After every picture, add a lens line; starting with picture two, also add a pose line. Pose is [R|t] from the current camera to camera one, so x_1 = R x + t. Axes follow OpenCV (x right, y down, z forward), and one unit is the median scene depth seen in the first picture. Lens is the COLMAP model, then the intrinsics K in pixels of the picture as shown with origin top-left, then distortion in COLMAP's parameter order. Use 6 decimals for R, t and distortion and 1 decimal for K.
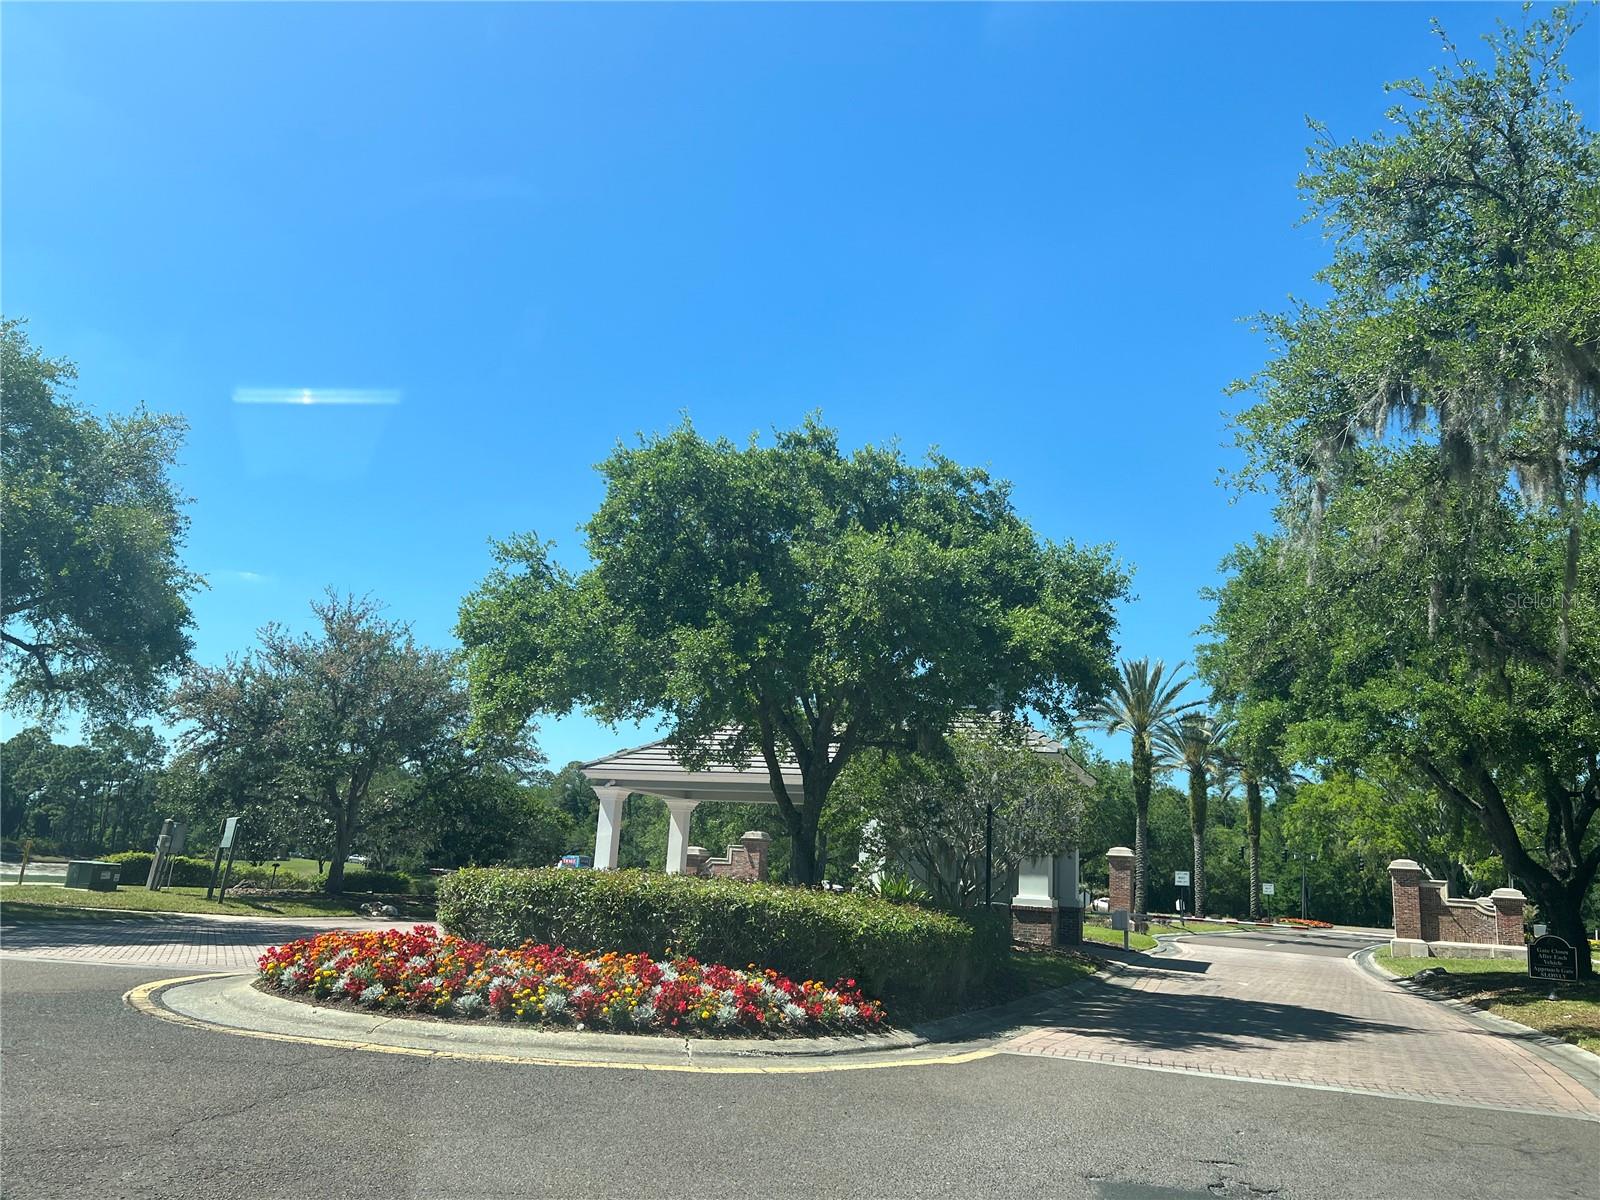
lens RADIAL K [[1219.0, 0, 800.0], [0, 1219.0, 600.0], [0, 0, 1]] dist [0.035632, 0.003911]
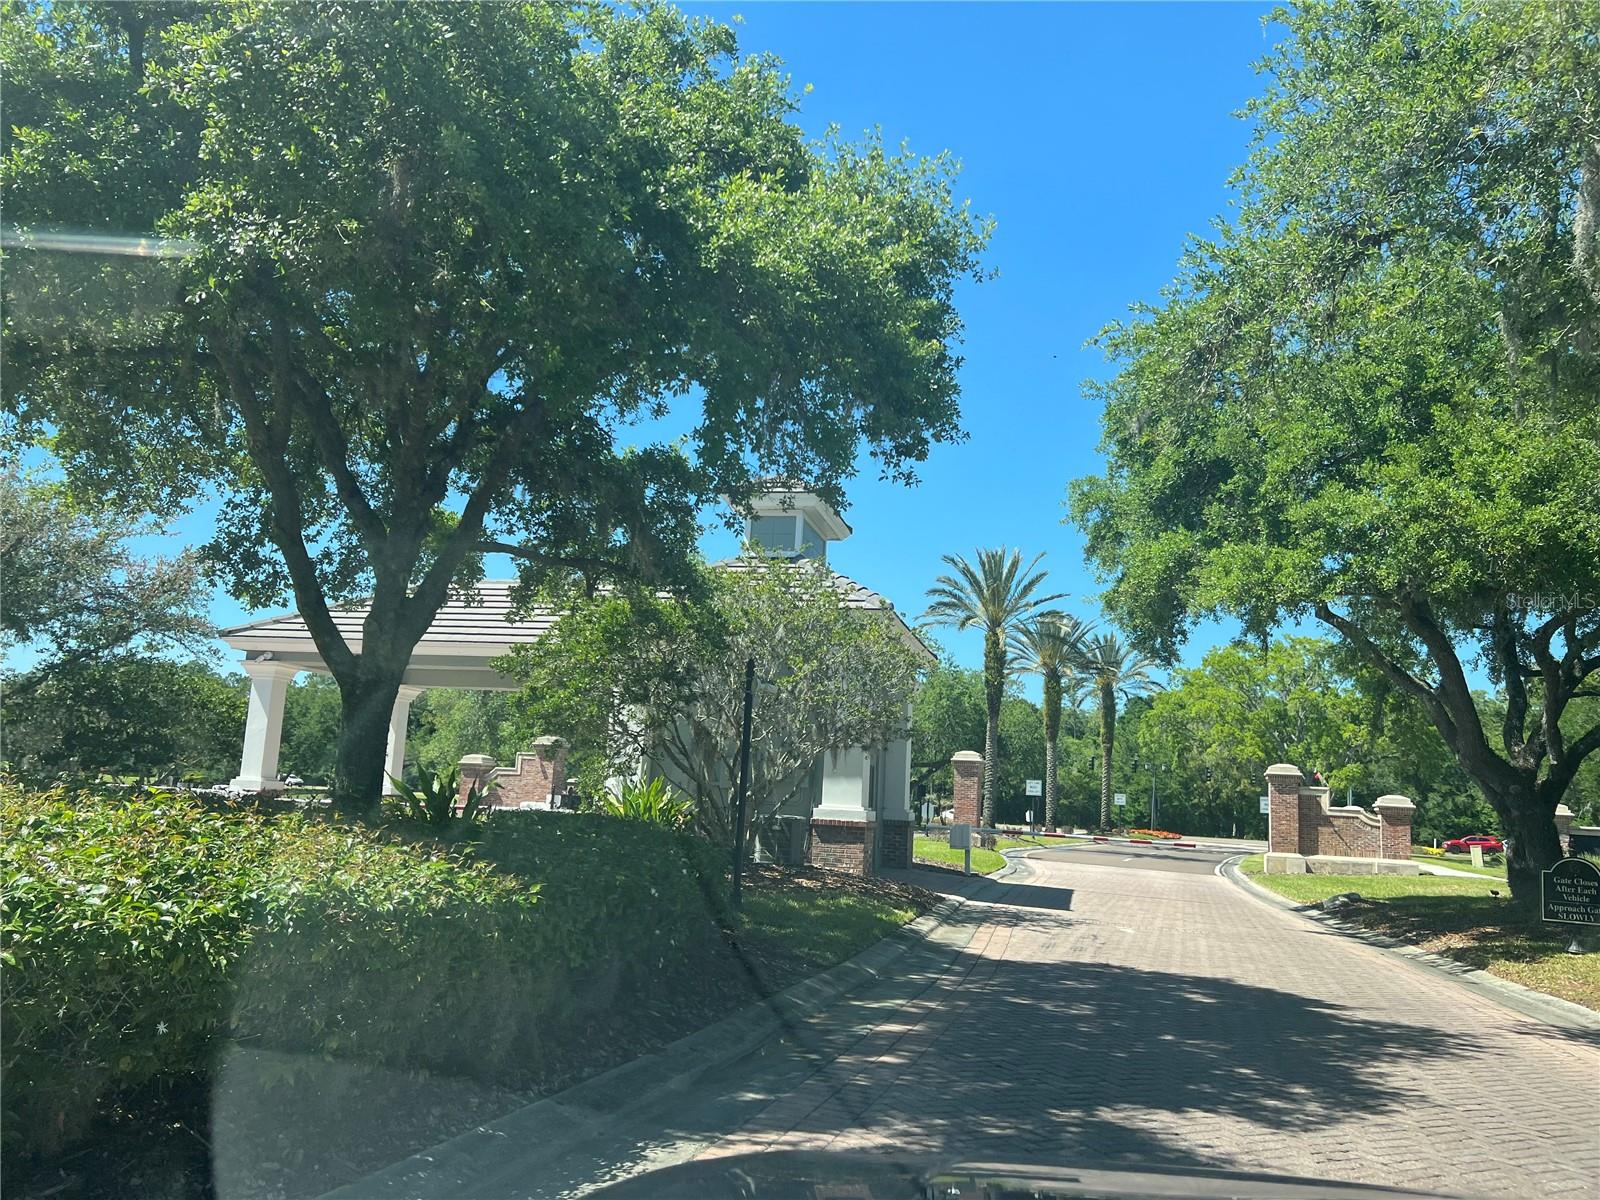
lens RADIAL K [[1215.4, 0, 800.0], [0, 1215.4, 600.0], [0, 0, 1]] dist [0.089361, -0.000424]
pose [[0.993758, 0.012341, 0.110871, 0.041748], [-0.019712, 0.997649, 0.065638, 0.036326], [-0.109800, -0.067413, 0.991665, 0.146019]]
